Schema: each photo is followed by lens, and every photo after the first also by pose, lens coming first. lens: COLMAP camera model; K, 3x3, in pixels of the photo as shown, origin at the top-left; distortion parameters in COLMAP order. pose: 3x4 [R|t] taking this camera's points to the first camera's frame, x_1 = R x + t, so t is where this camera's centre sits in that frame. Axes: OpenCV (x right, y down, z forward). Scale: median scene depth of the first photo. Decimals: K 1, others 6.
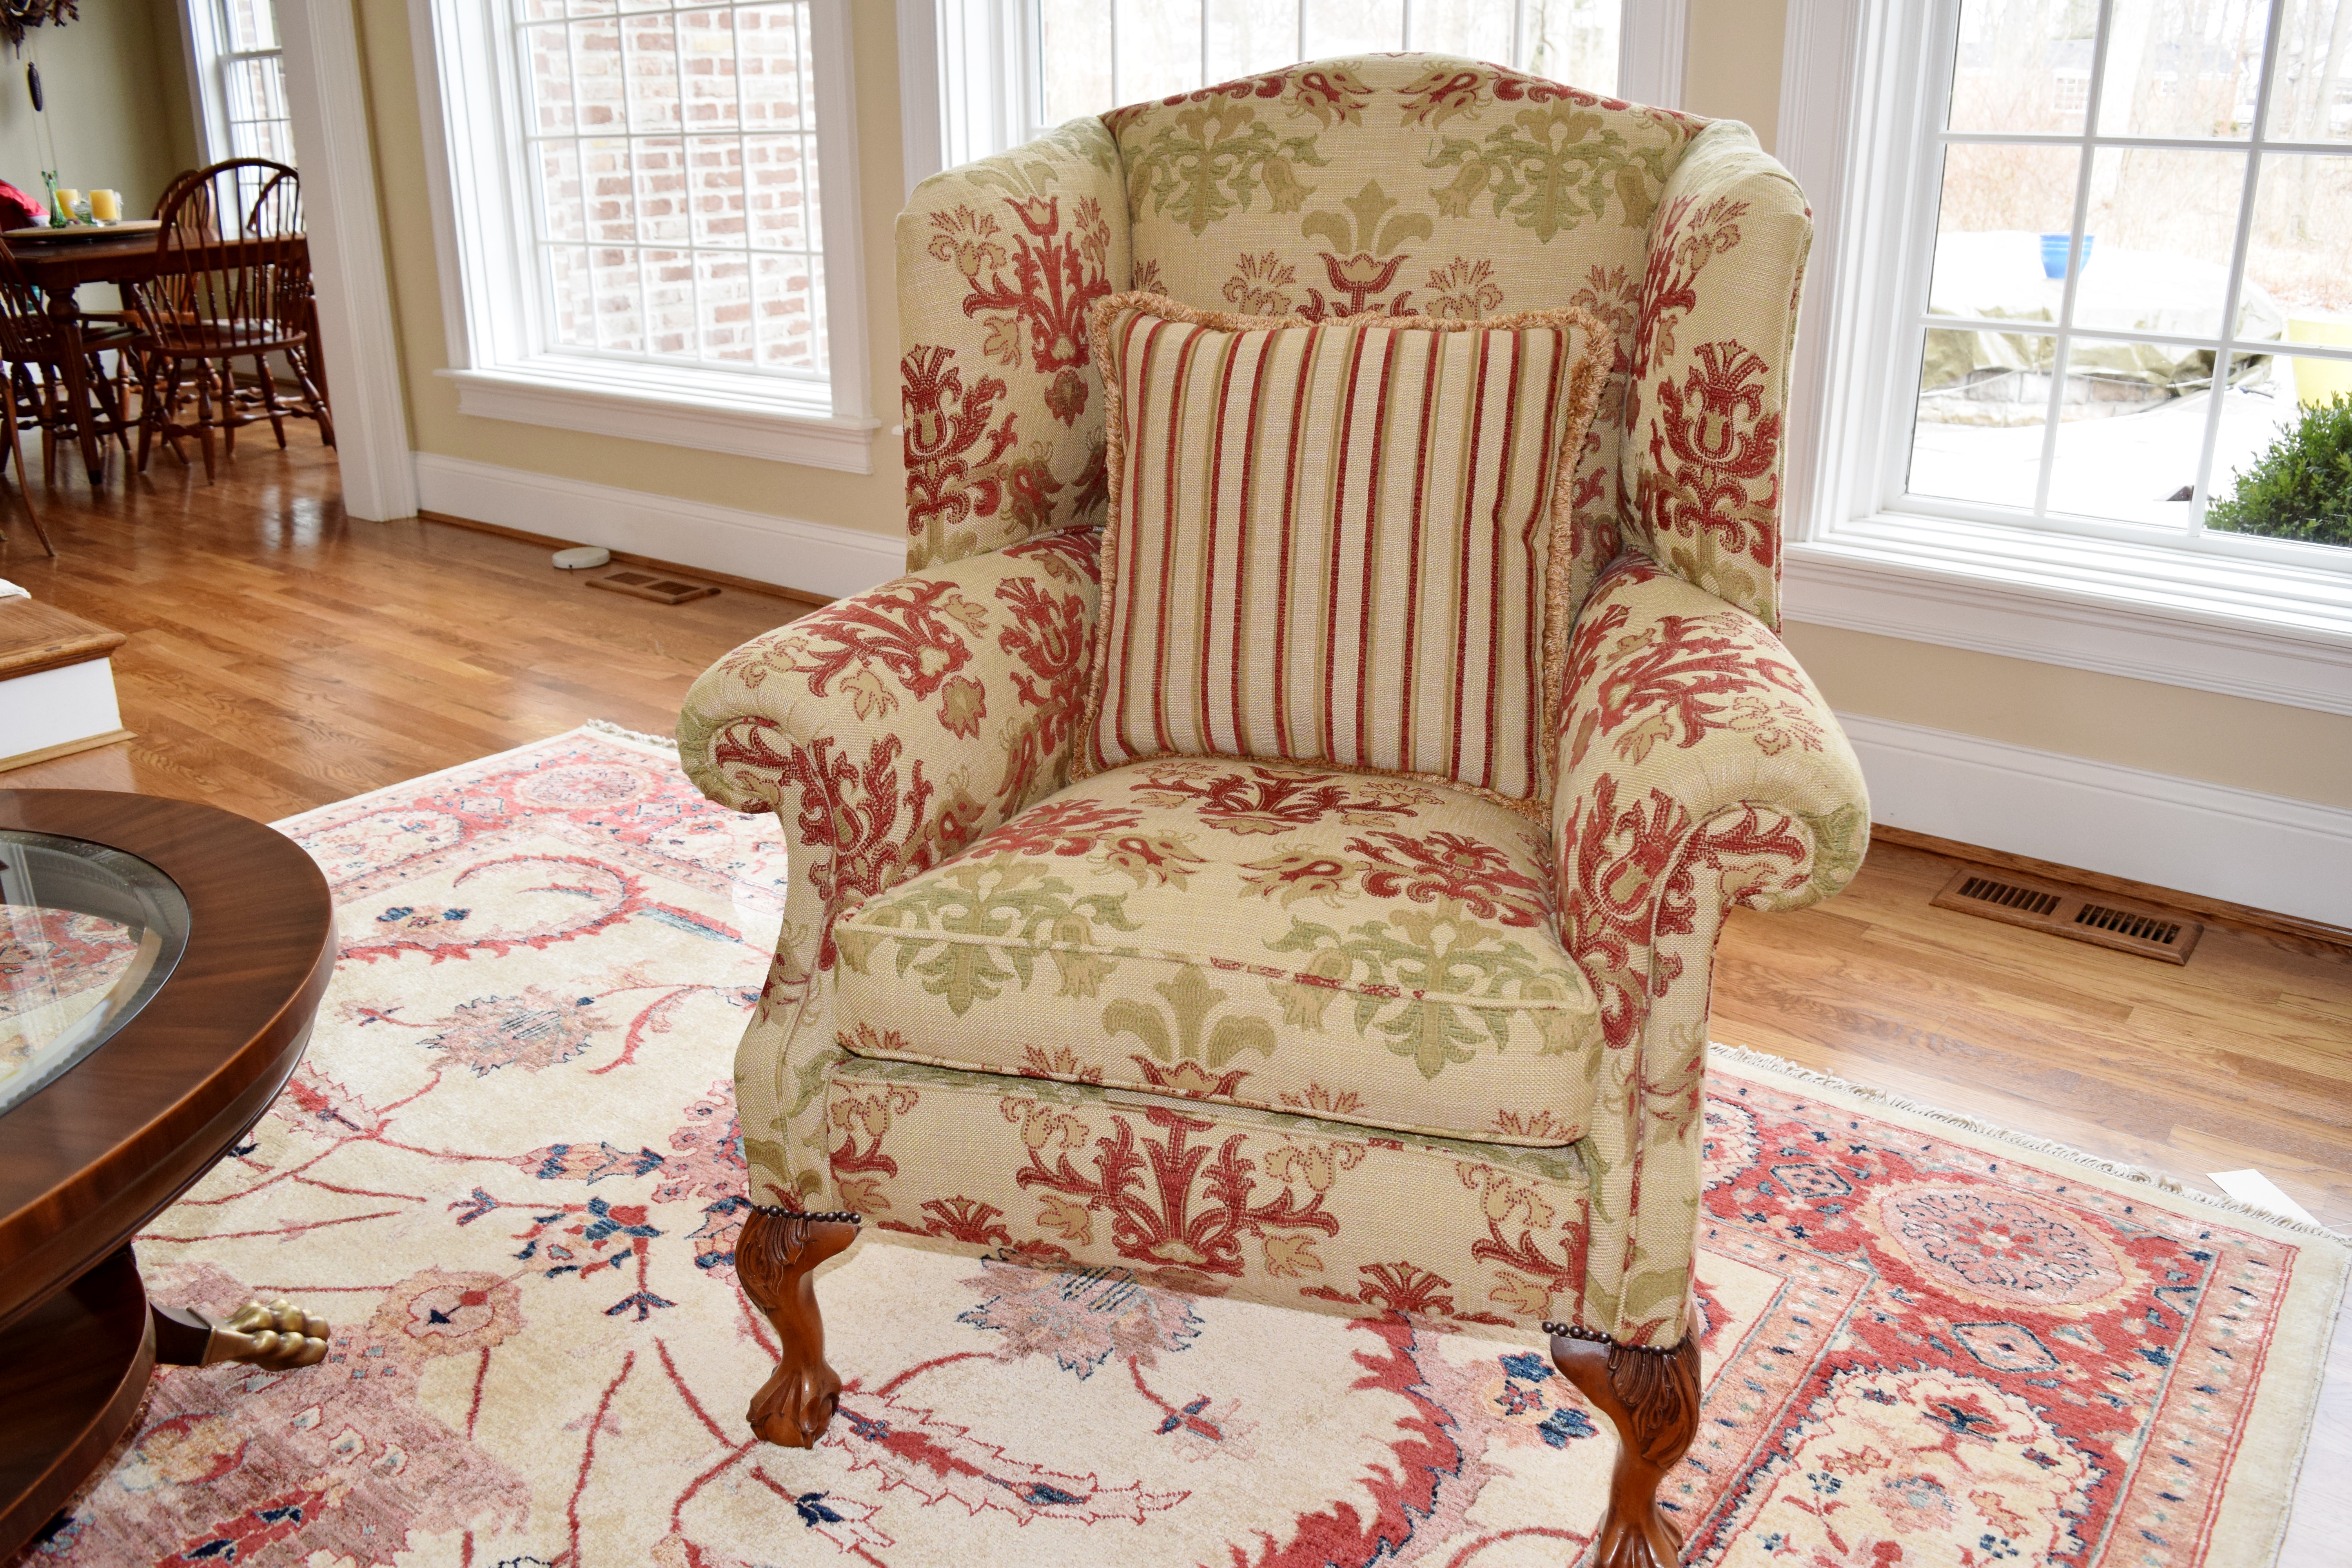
lens RADIAL K [[1826.9, 0, 1183.4], [0, 1826.9, 779.6], [0, 0, 1]] dist [-0.093462, 0.012639]
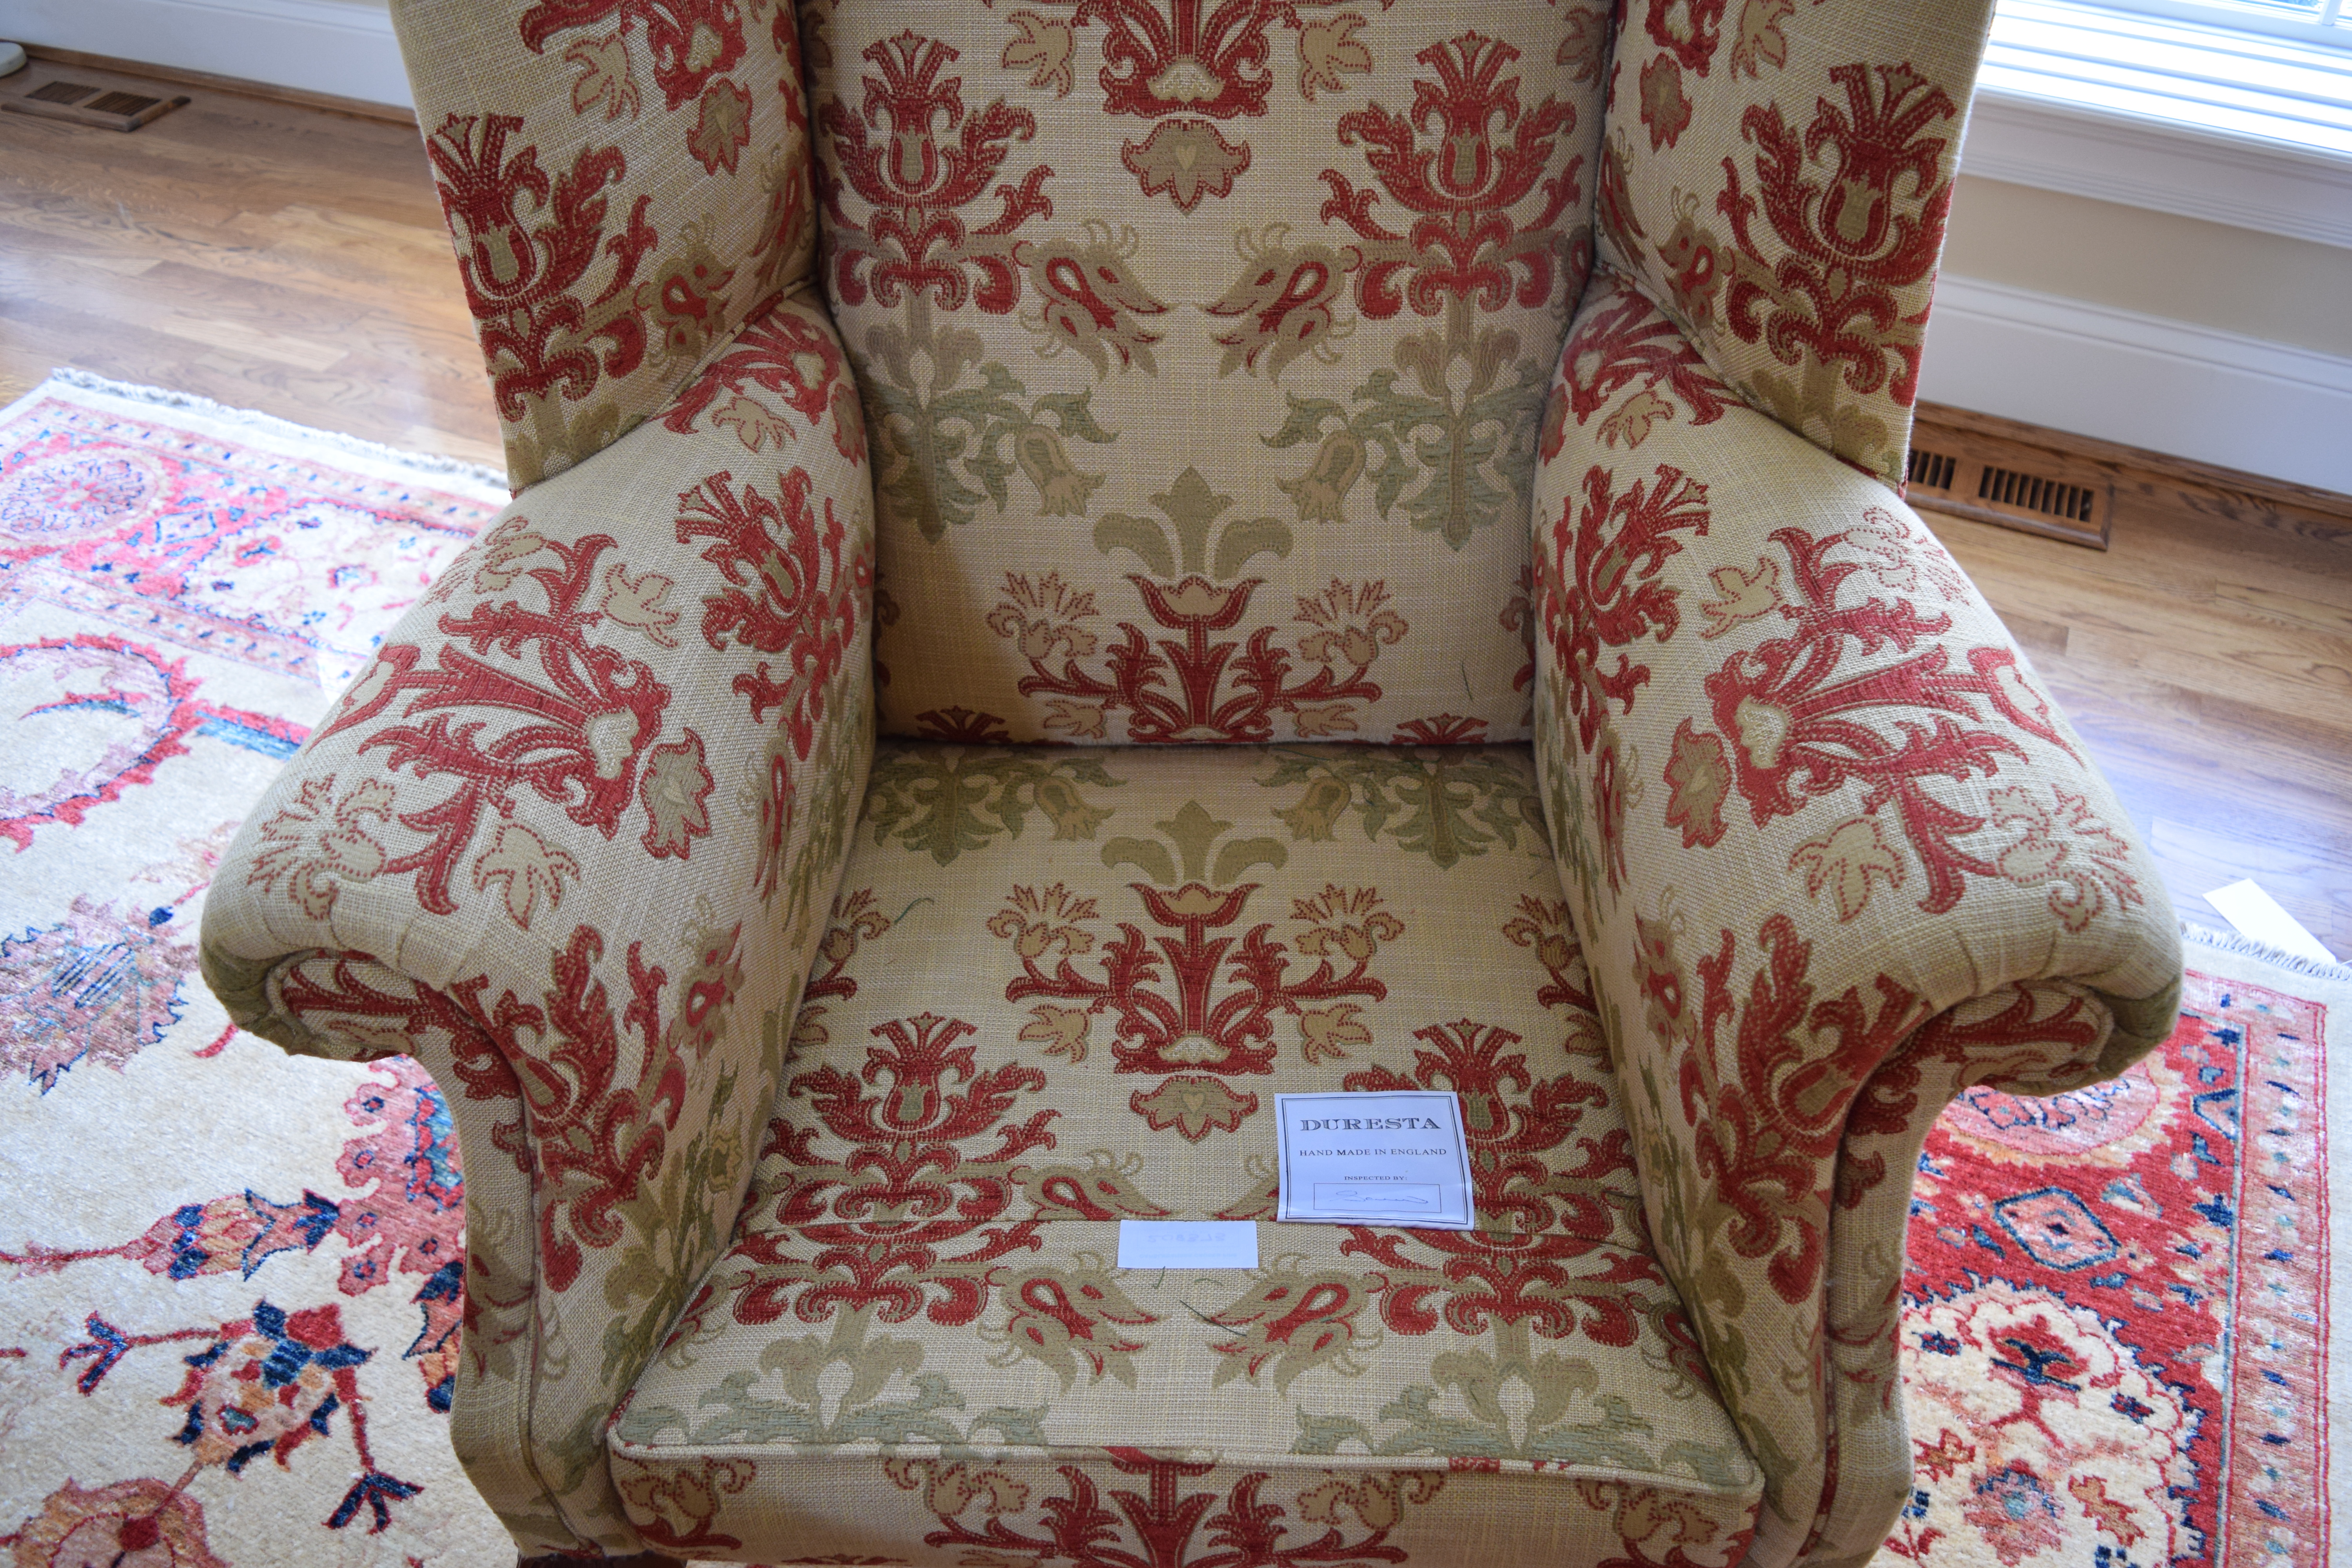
lens RADIAL K [[1826.2, 0, 1180.3], [0, 1826.2, 775.4], [0, 0, 1]] dist [-0.094095, 0.015545]
pose [[0.972949, -0.160728, 0.165944, -0.052516], [0.085845, 0.918405, 0.386216, -0.241898], [-0.214480, -0.361523, 0.907359, 0.387305]]
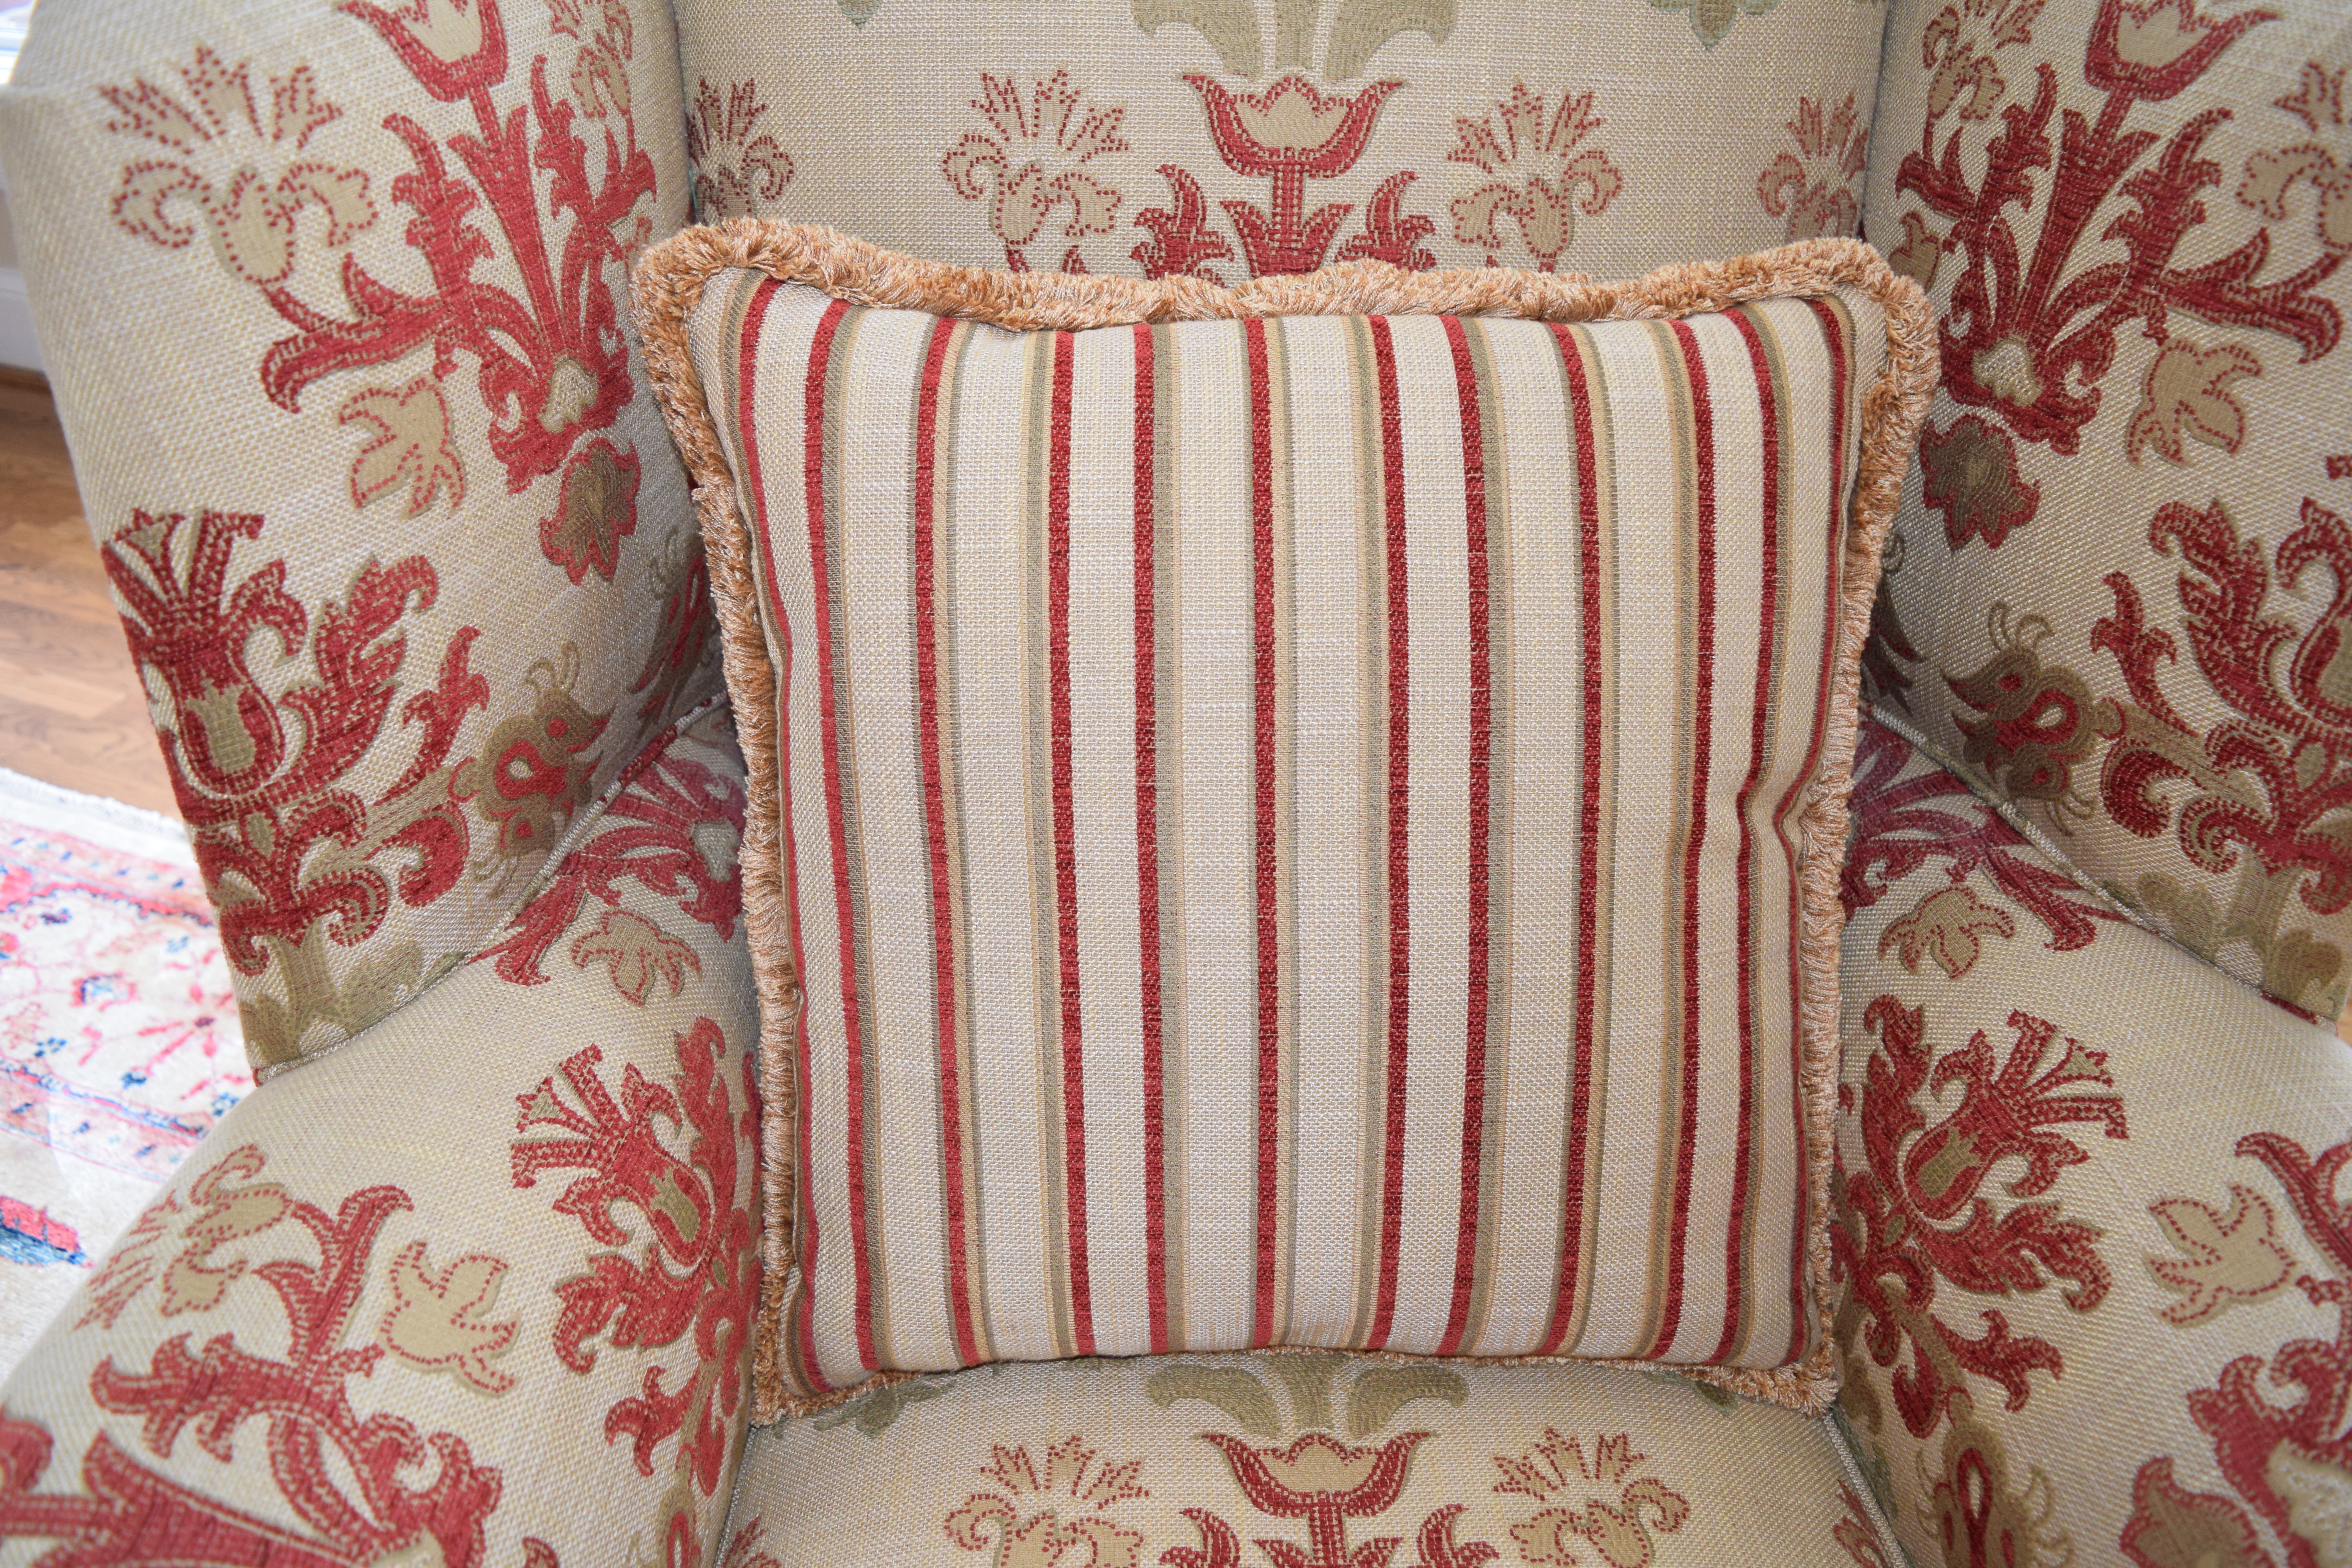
lens RADIAL K [[1826.9, 0, 1183.4], [0, 1826.9, 779.6], [0, 0, 1]] dist [-0.093462, 0.012639]
pose [[0.952348, -0.143608, 0.269092, -0.059454], [0.073378, 0.964187, 0.254872, -0.257326], [-0.296057, -0.222981, 0.928779, 0.630928]]
